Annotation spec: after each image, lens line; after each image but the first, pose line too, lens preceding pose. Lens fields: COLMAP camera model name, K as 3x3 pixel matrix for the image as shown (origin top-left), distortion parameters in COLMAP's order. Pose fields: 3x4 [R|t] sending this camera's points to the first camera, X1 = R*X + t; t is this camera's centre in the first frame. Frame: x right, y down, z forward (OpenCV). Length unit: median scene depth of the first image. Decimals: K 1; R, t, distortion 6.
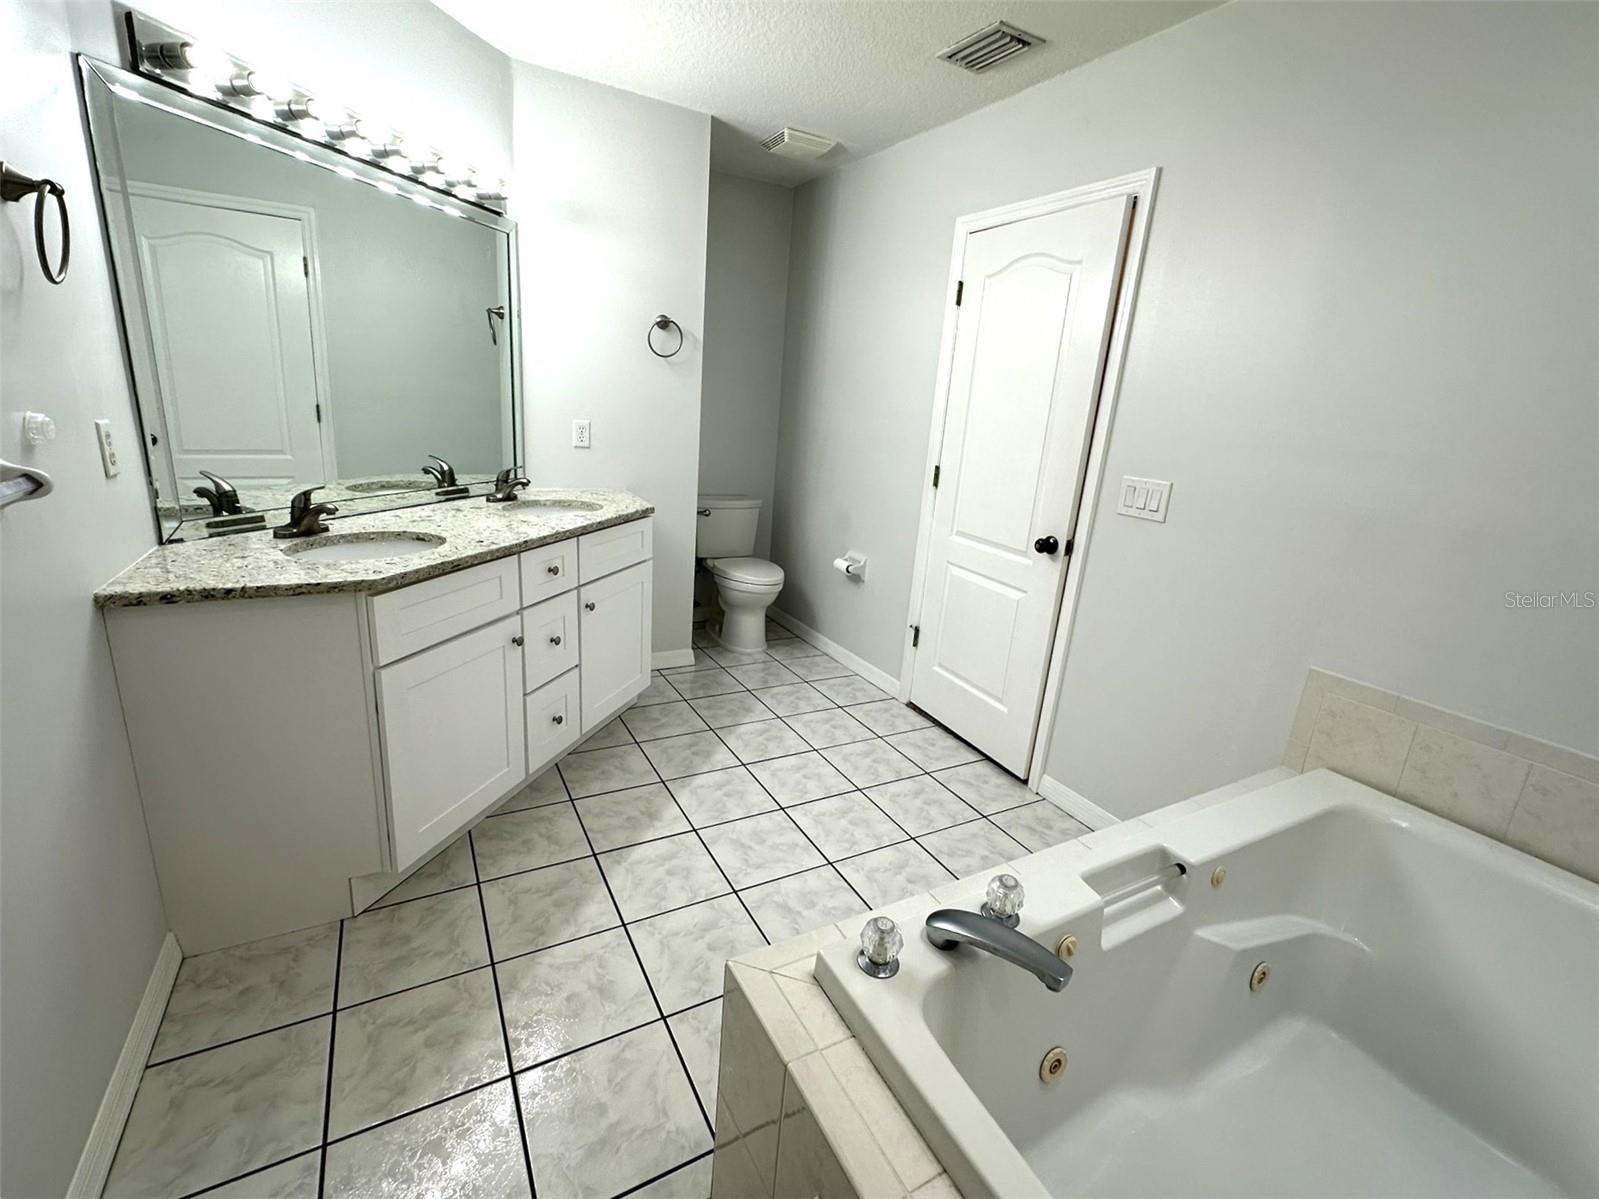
lens RADIAL K [[681.9, 0, 808.1], [0, 681.9, 583.8], [0, 0, 1]] dist [0.000053, -0.000989]
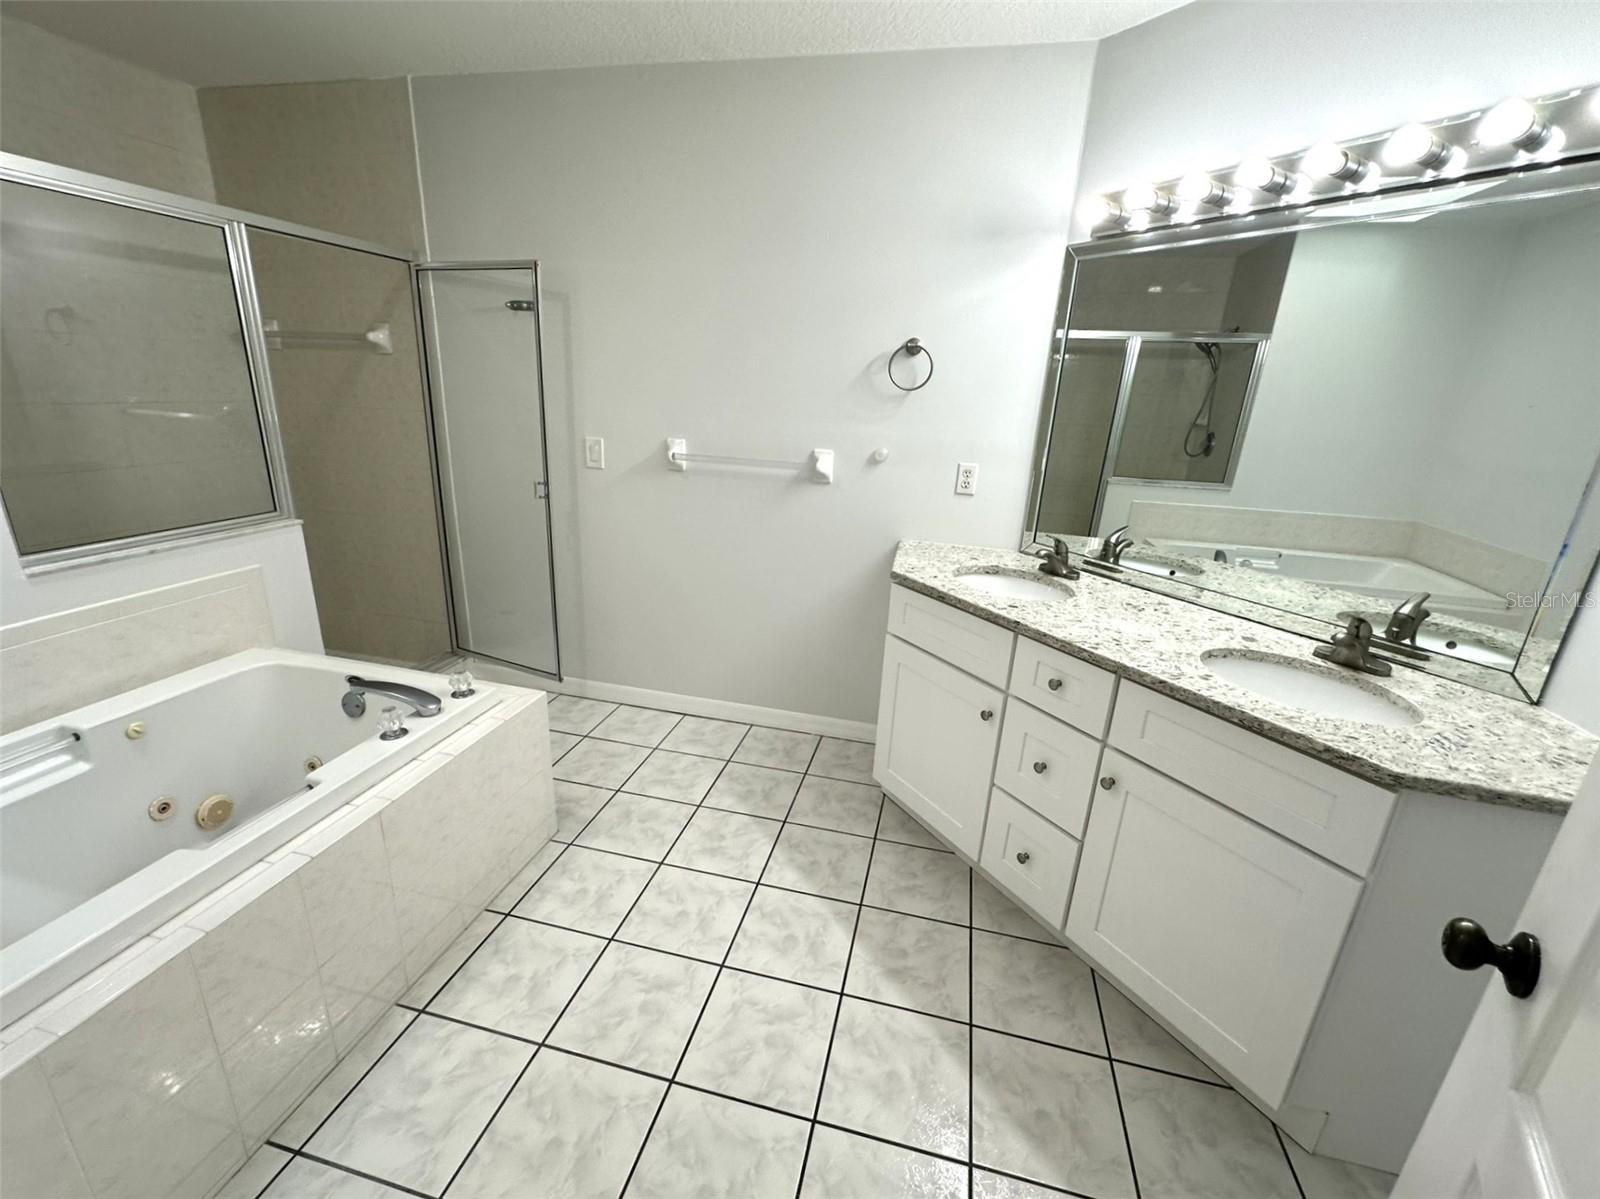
lens RADIAL K [[635.7, 0, 806.8], [0, 635.7, 608.3], [0, 0, 1]] dist [-0.004180, 0.000323]
pose [[-0.650981, 0.128968, -0.748058, 0.369772], [-0.307417, 0.856243, 0.415142, -0.327311], [0.694059, 0.500216, -0.517751, 1.195868]]
